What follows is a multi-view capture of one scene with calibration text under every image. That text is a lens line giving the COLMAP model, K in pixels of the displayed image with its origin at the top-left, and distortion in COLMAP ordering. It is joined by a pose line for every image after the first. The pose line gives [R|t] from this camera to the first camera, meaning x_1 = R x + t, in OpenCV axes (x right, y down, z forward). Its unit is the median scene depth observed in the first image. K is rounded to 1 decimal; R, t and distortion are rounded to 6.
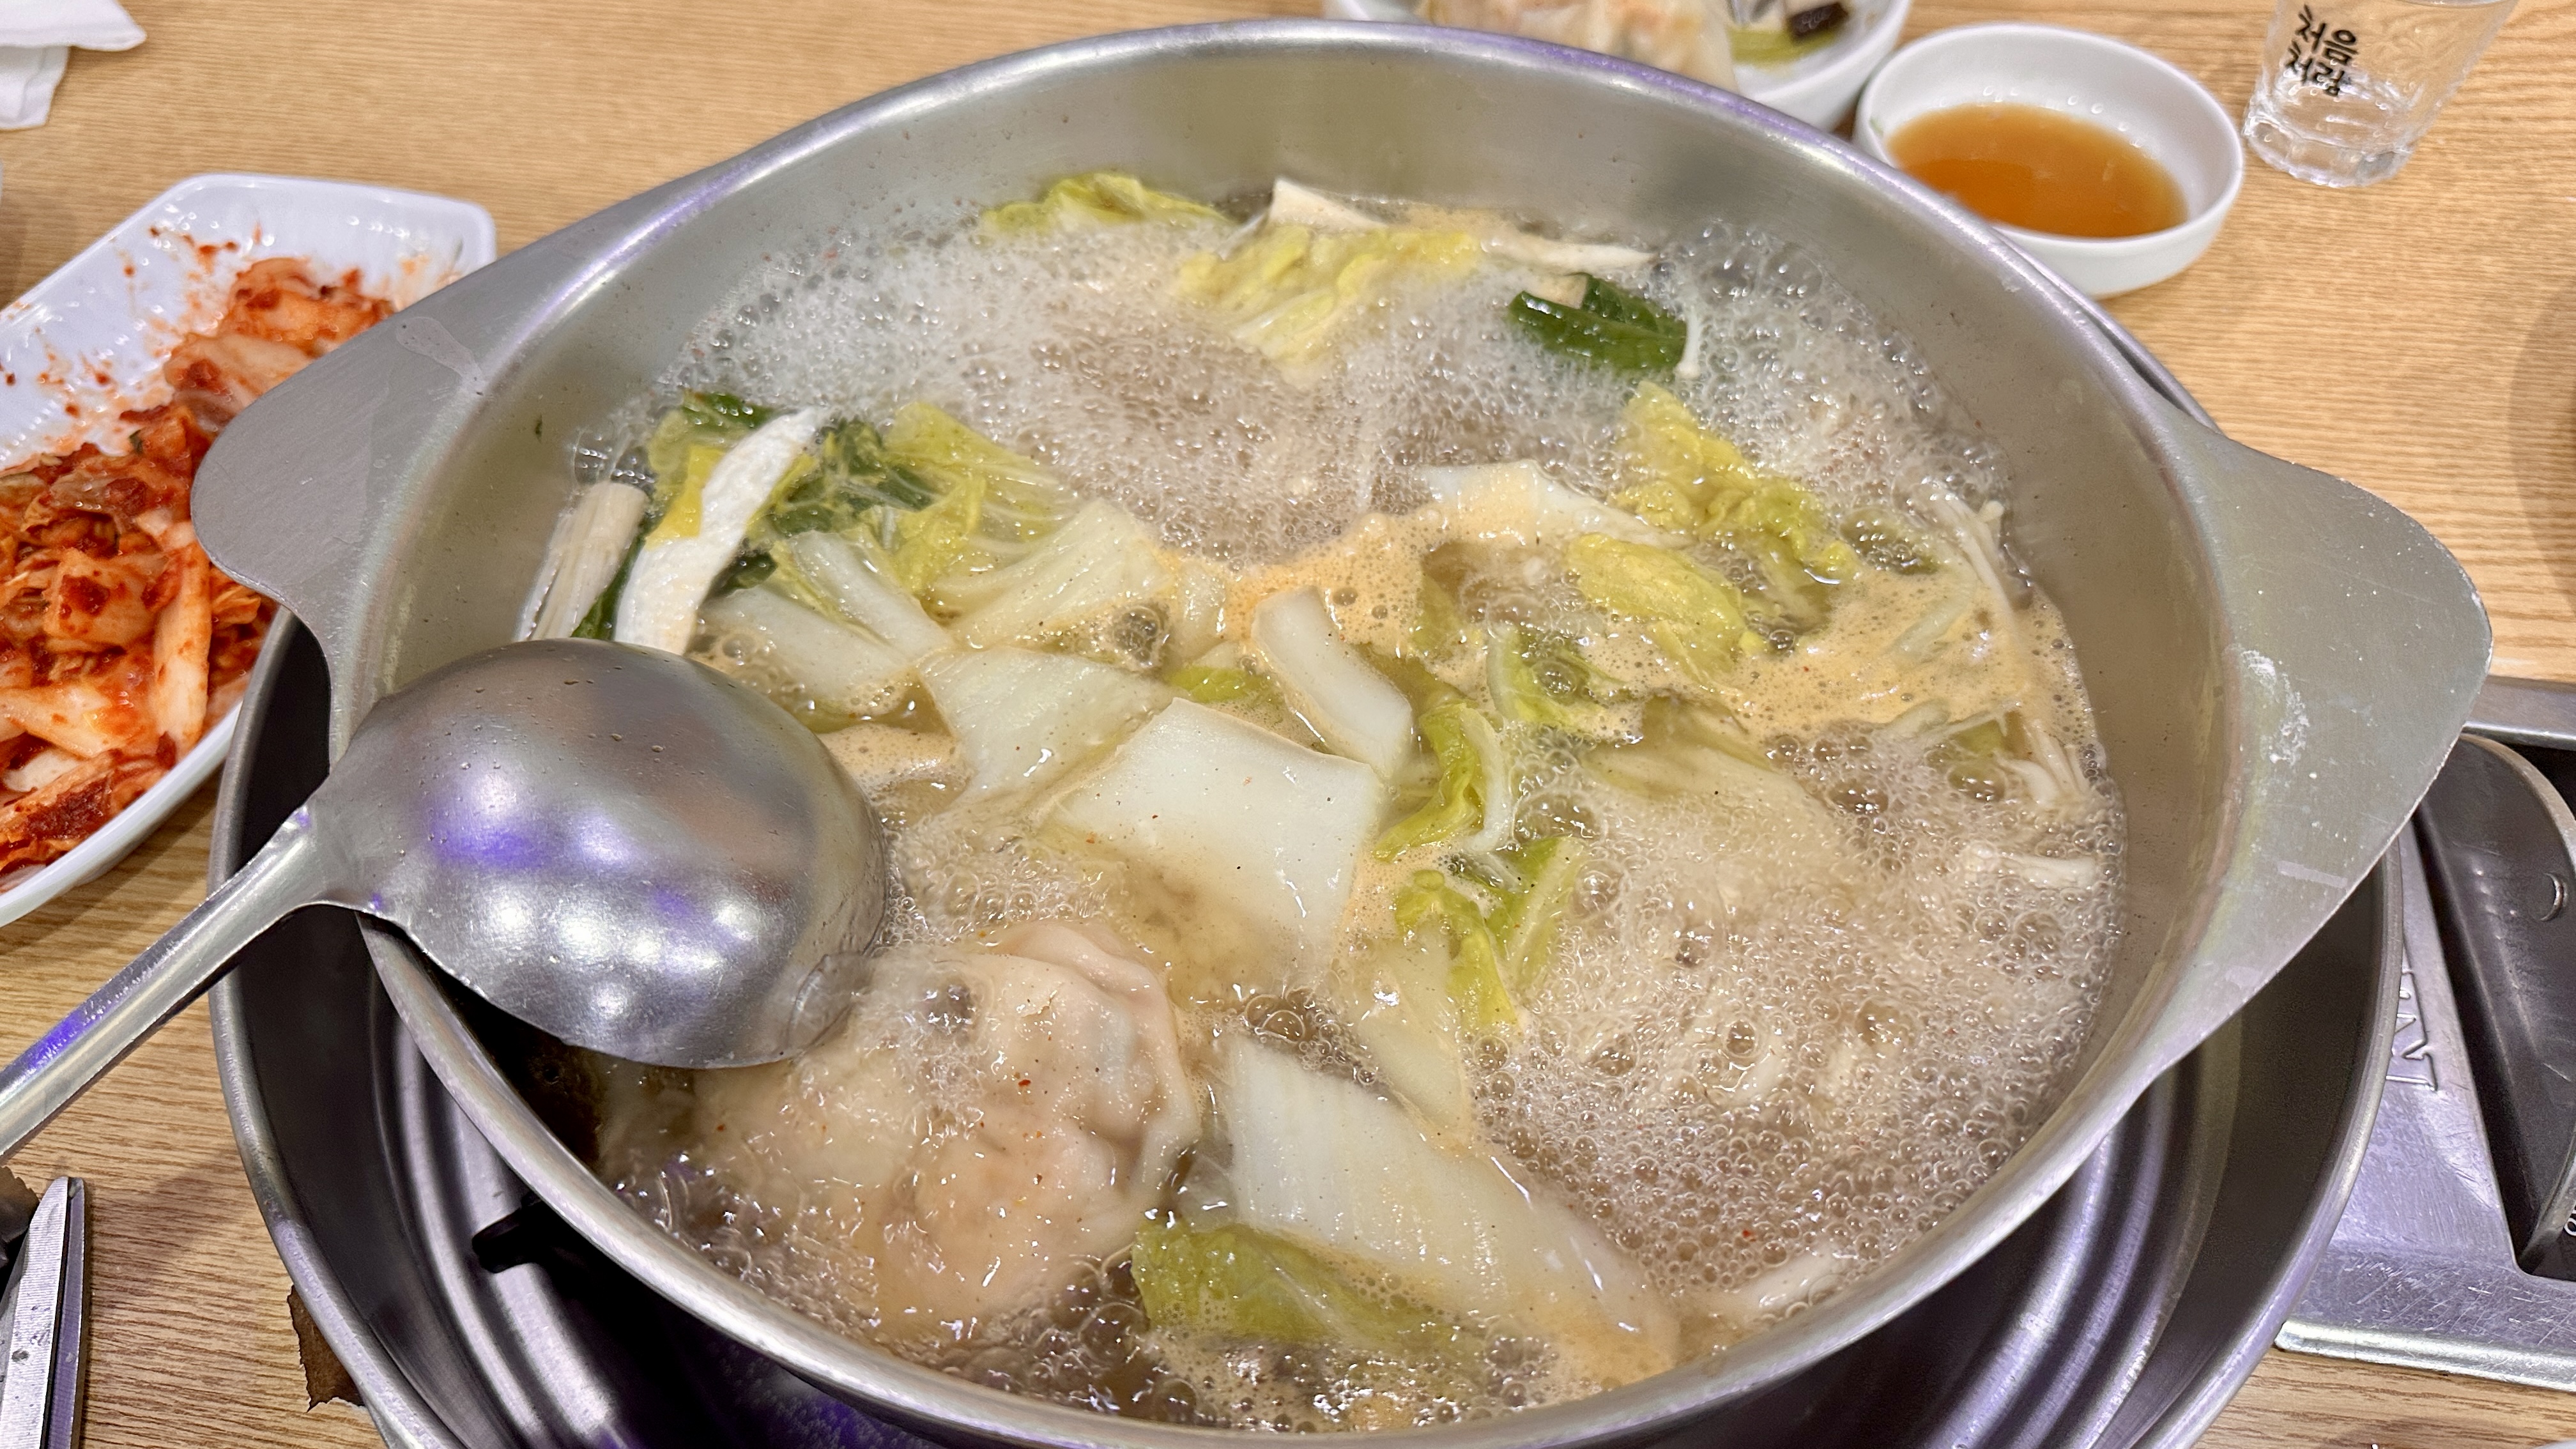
lens RADIAL K [[1827.5, 0, 1274.1], [0, 1827.5, 731.3], [0, 0, 1]] dist [-0.032892, -0.002771]
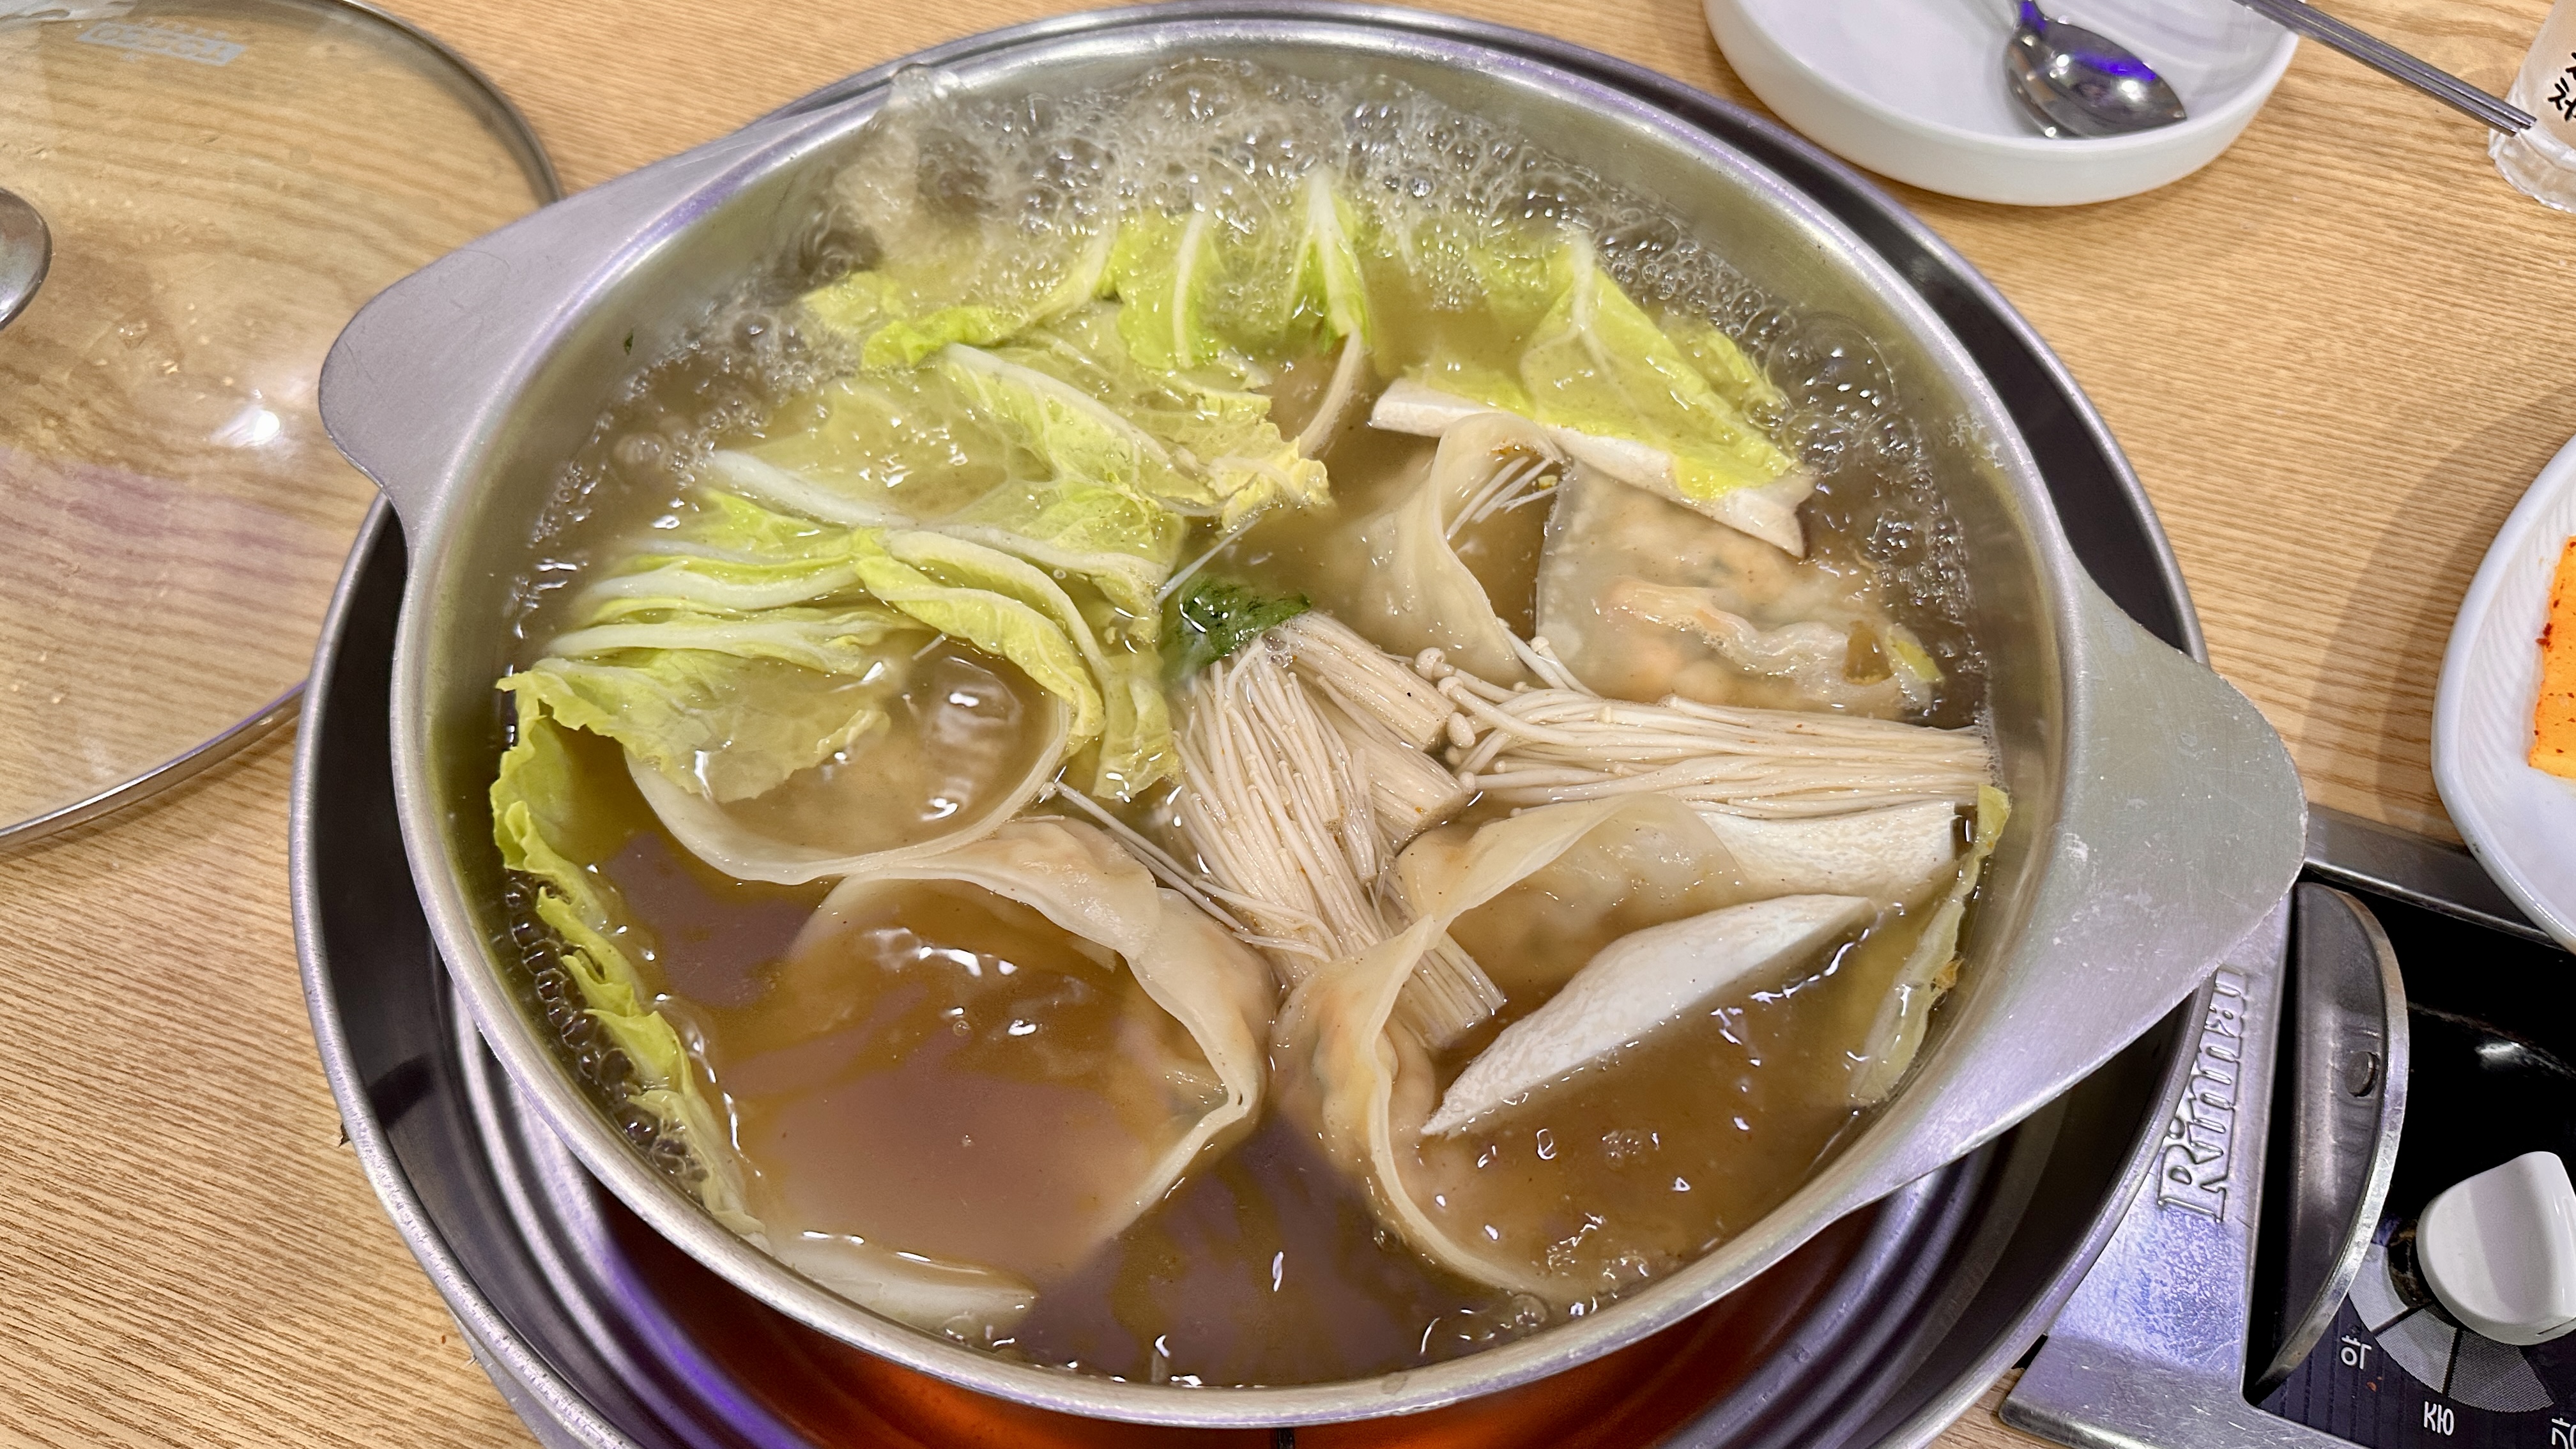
lens RADIAL K [[1827.5, 0, 1297.4], [0, 1827.5, 708.0], [0, 0, 1]] dist [-0.032892, -0.002771]
pose [[0.982702, 0.169370, -0.074901, 0.133104], [-0.159748, 0.979859, 0.119816, -0.154651], [0.093686, -0.105778, 0.989967, -0.105165]]
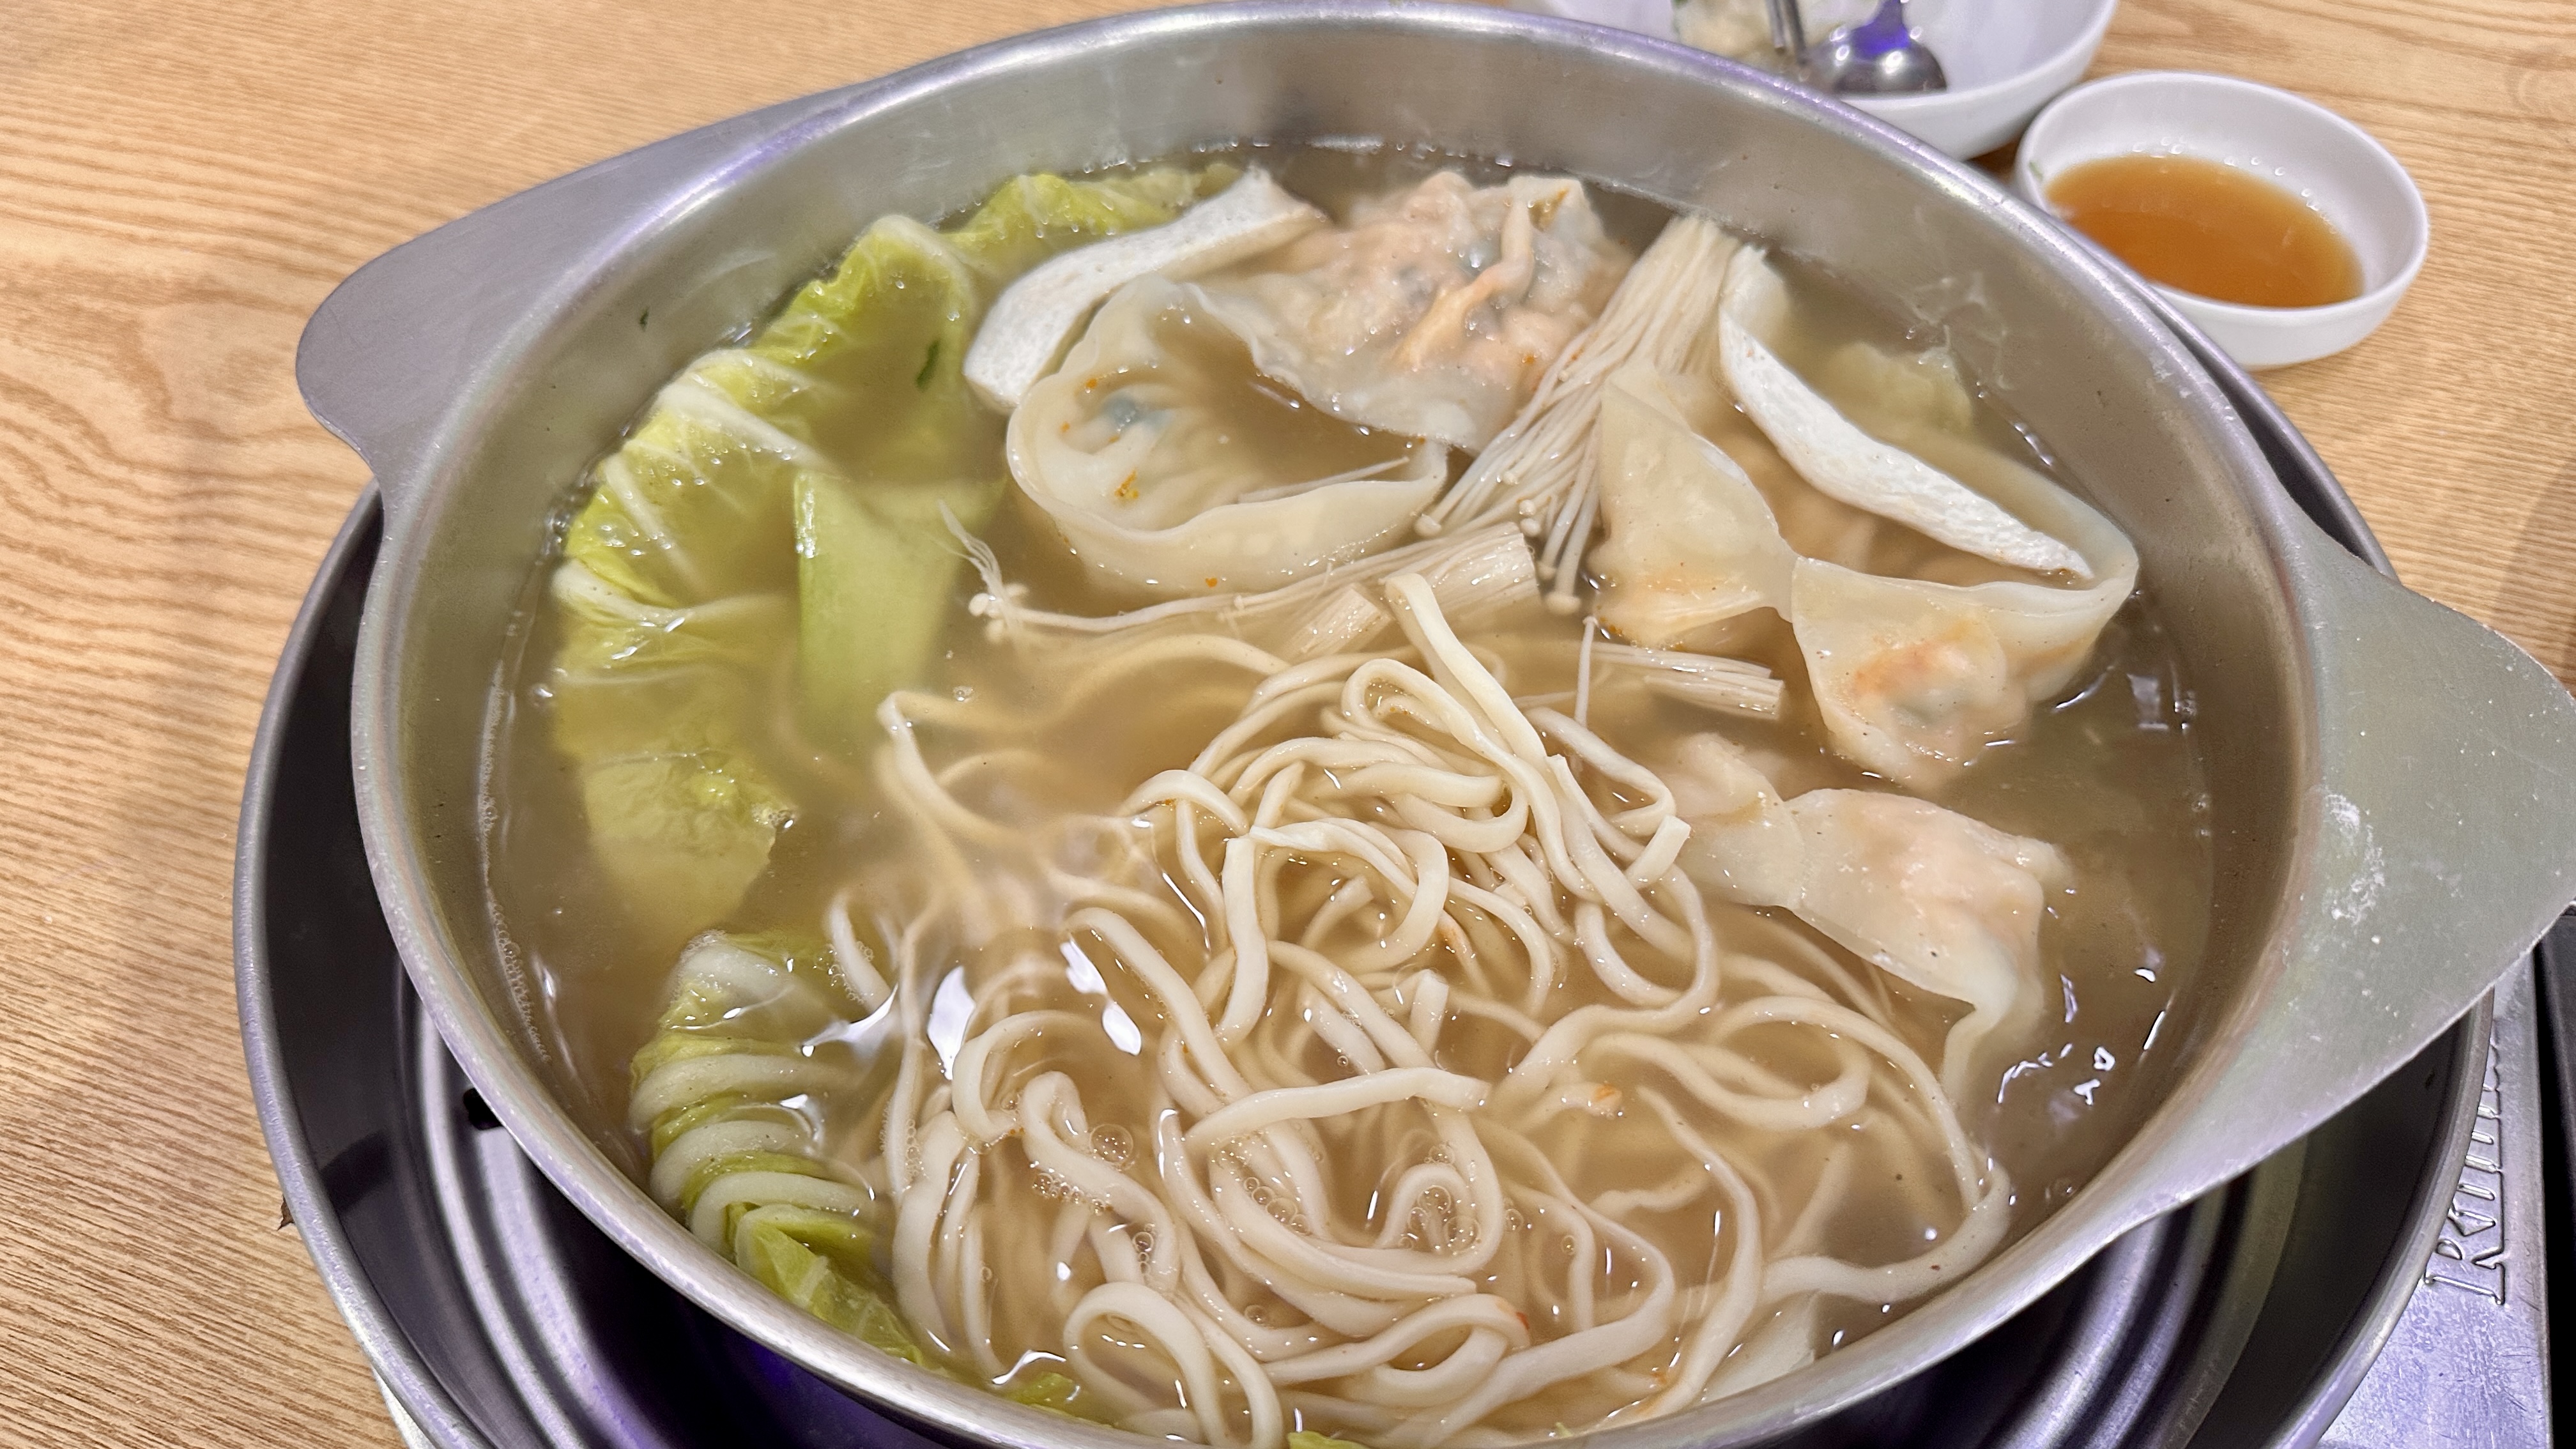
lens RADIAL K [[1827.5, 0, 1278.0], [0, 1827.5, 731.5], [0, 0, 1]] dist [-0.032892, -0.002771]
pose [[0.982468, 0.151669, -0.108411, 0.095451], [-0.151103, 0.988426, 0.013461, -0.006457], [0.109198, 0.003156, 0.994015, 0.030135]]
